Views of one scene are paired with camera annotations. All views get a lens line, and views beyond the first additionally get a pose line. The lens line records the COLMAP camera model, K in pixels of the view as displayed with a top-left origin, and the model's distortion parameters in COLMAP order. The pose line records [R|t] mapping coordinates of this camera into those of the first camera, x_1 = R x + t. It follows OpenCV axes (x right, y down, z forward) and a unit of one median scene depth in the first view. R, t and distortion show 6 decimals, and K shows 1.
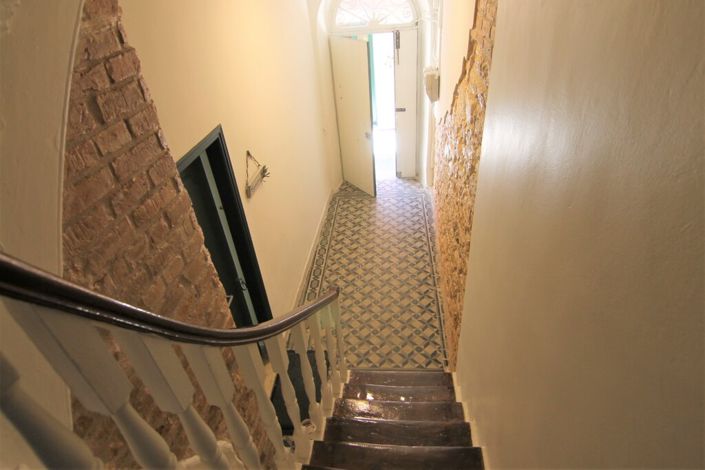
lens RADIAL K [[395.7, 0, 352.9], [0, 395.7, 231.4], [0, 0, 1]] dist [-0.002748, -0.016064]
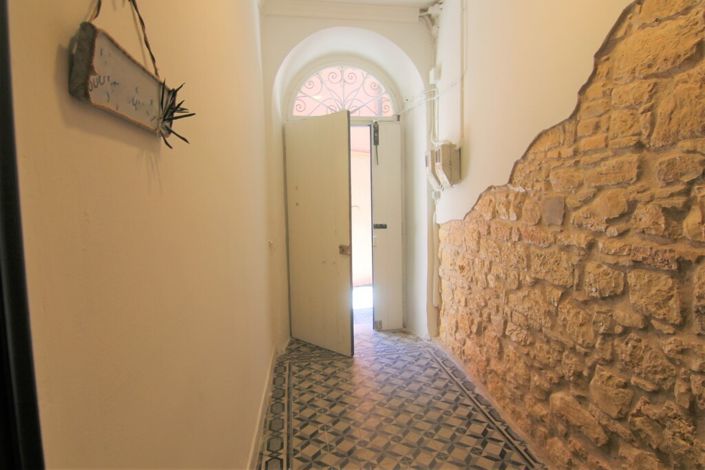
lens RADIAL K [[395.7, 0, 352.9], [0, 395.7, 231.4], [0, 0, 1]] dist [-0.002748, -0.016064]
pose [[0.971824, 0.038766, 0.232498, -0.092558], [0.081556, 0.870155, -0.485983, 0.039205], [-0.221149, 0.491252, 0.842475, 0.437741]]
